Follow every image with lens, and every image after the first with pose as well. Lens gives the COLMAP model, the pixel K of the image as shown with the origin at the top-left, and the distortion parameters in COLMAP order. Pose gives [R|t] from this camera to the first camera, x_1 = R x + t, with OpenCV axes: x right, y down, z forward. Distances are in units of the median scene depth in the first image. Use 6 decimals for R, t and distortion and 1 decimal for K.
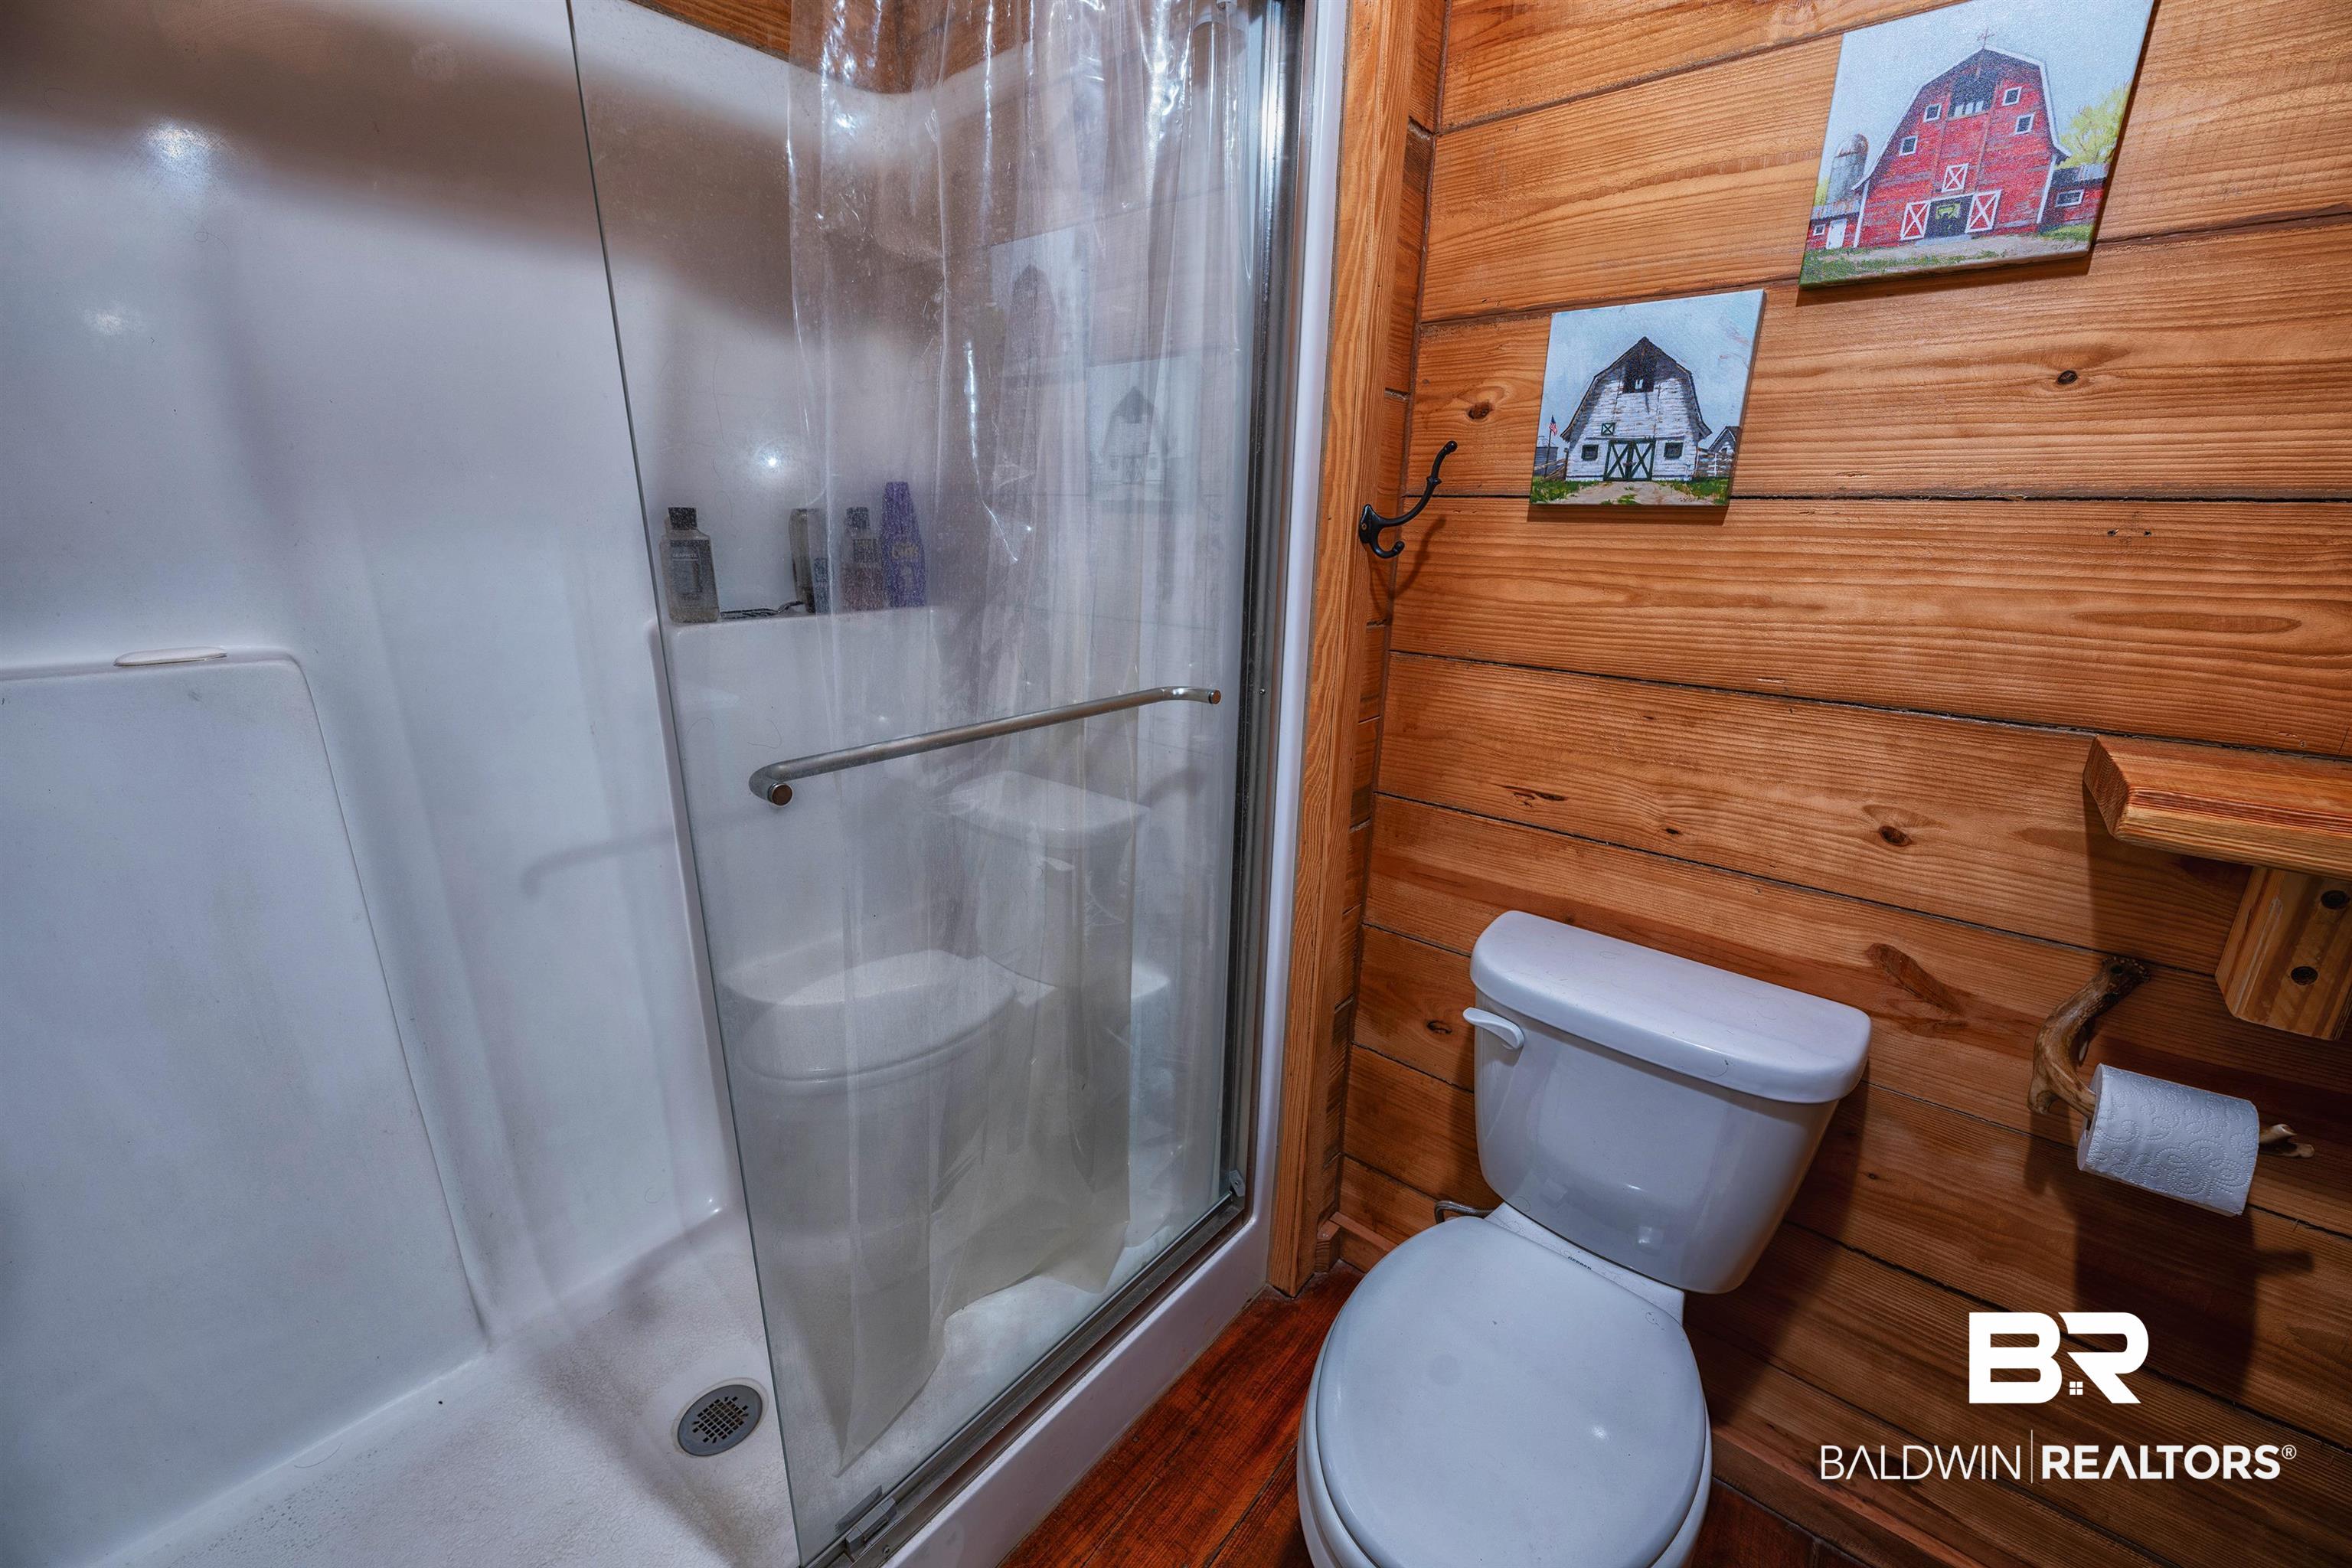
lens RADIAL K [[925.4, 0, 1176.0], [0, 925.4, 784.0], [0, 0, 1]] dist [-0.000375, -0.000174]
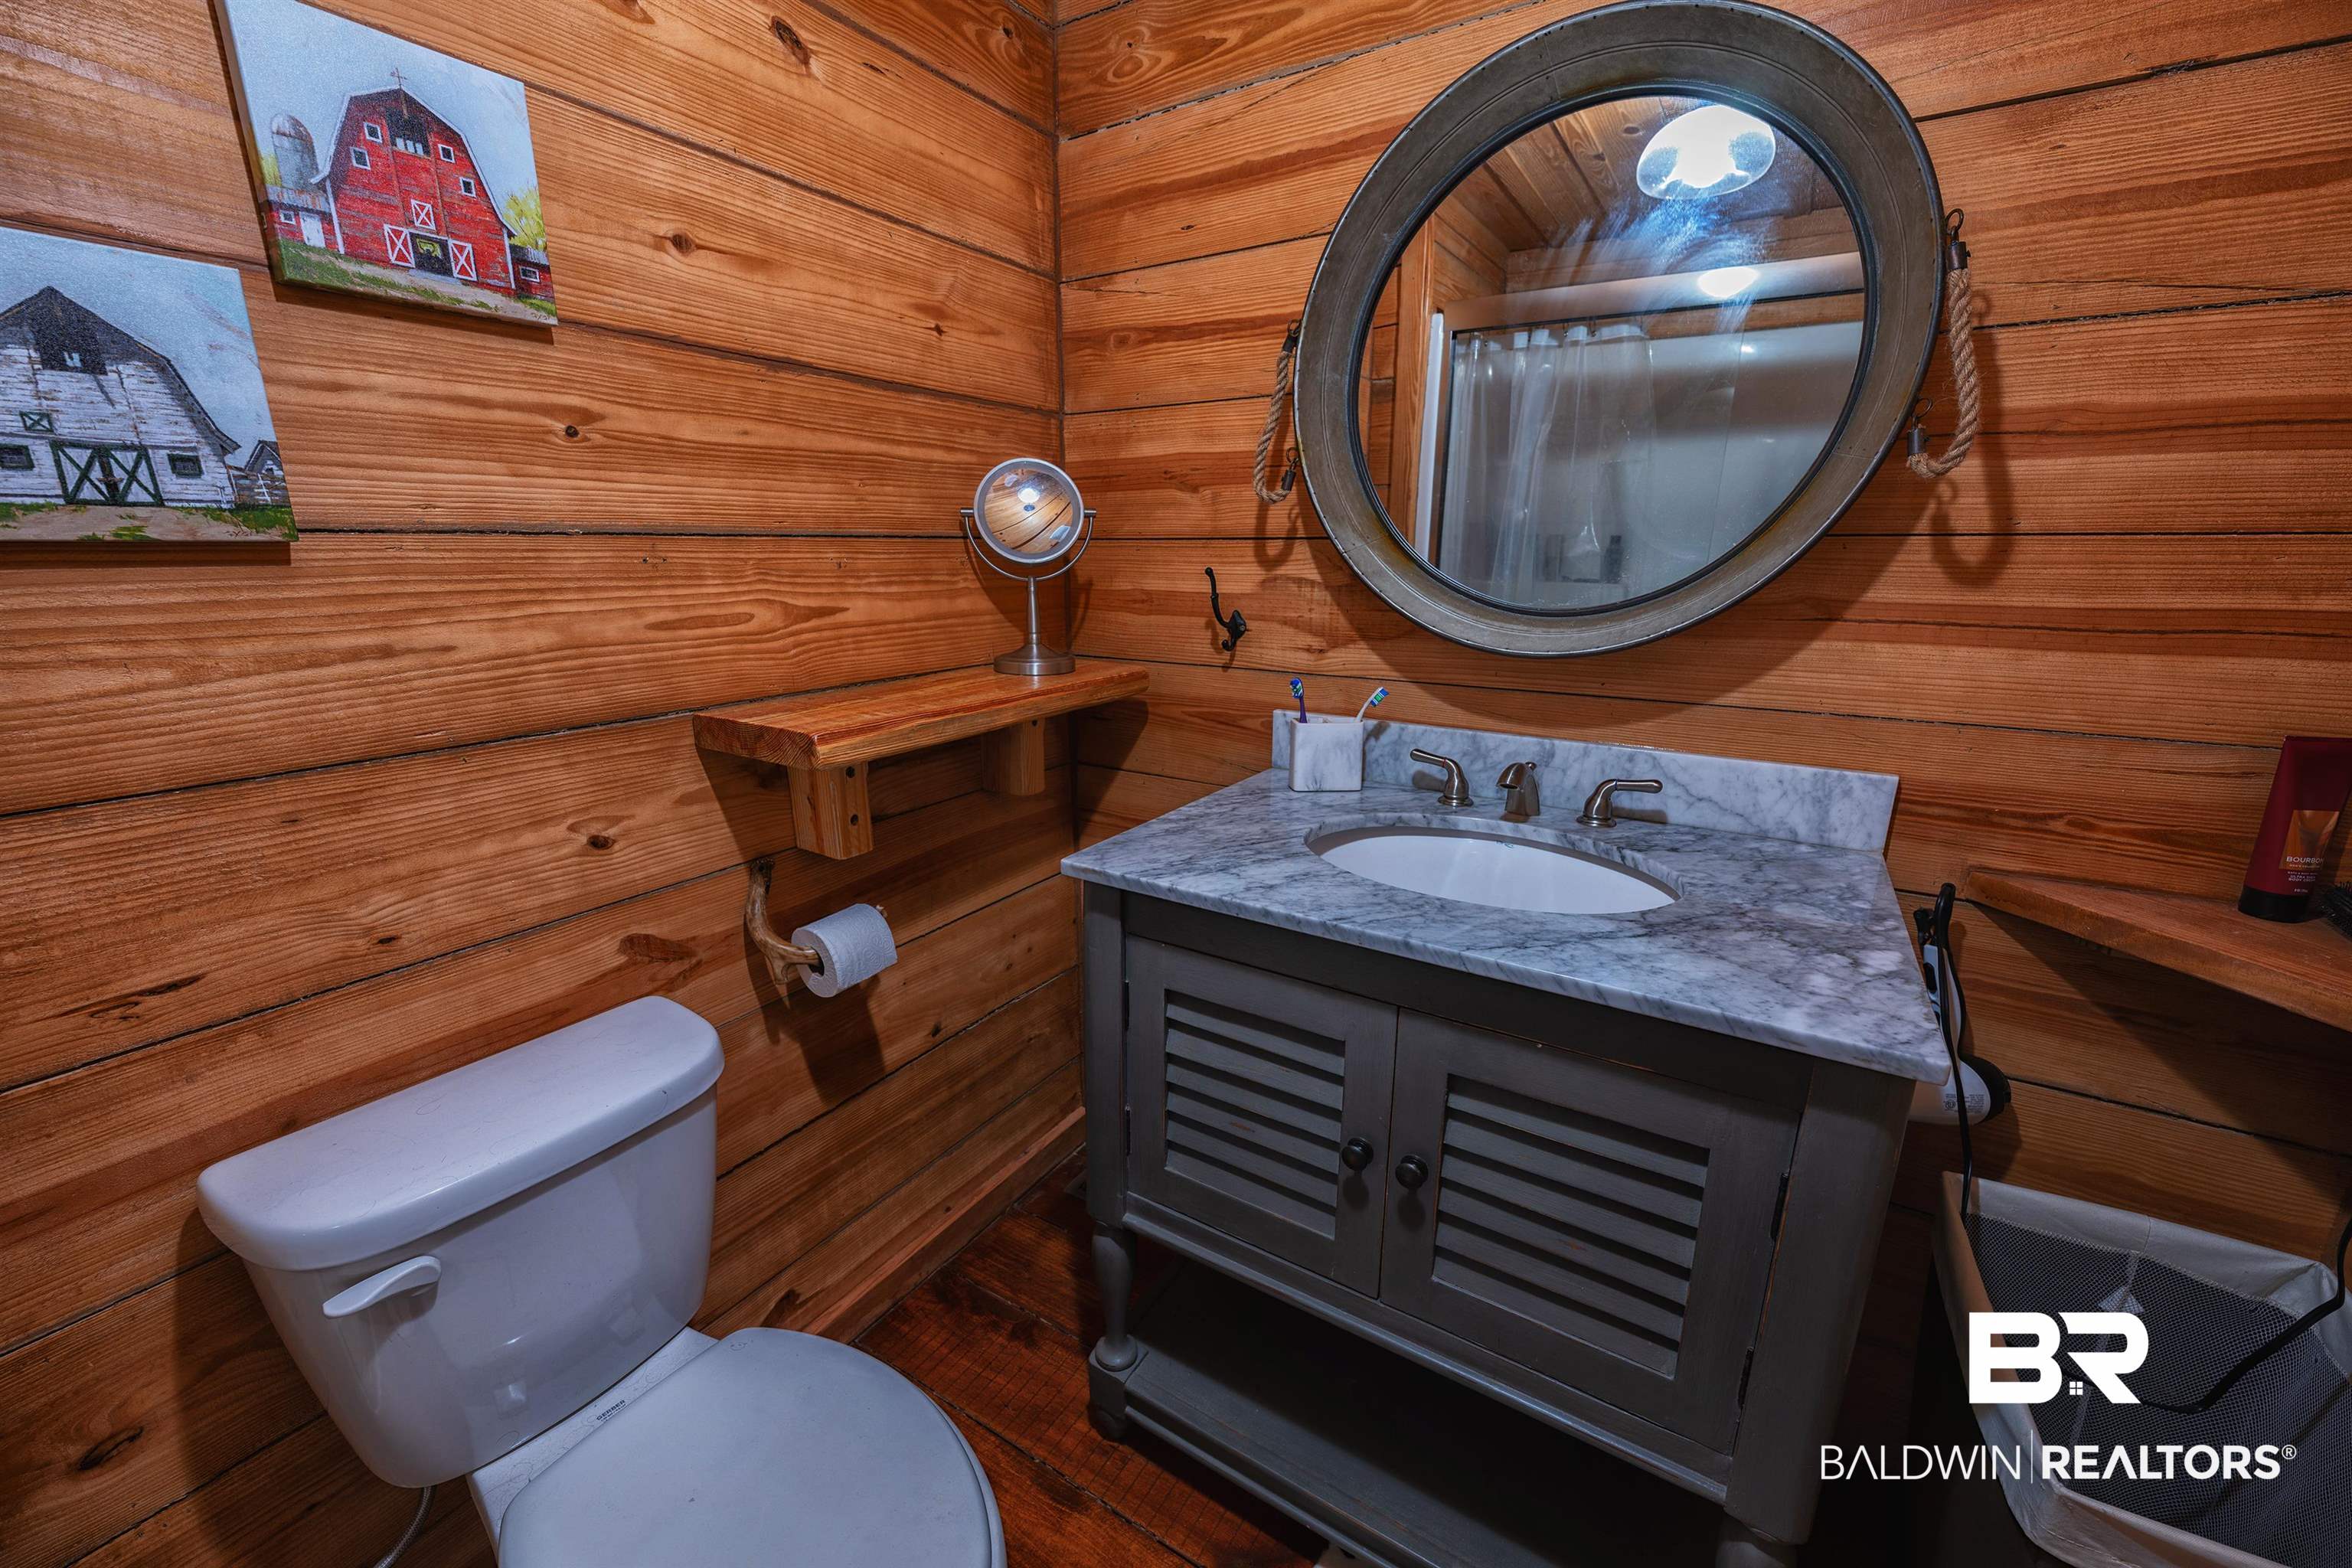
lens RADIAL K [[925.4, 0, 1176.0], [0, 925.4, 784.0], [0, 0, 1]] dist [-0.000375, -0.000174]
pose [[-0.132733, -0.269884, 0.953700, -0.322430], [0.267940, 0.916618, 0.296682, -0.144284], [-0.954248, 0.294914, -0.049353, 0.383517]]
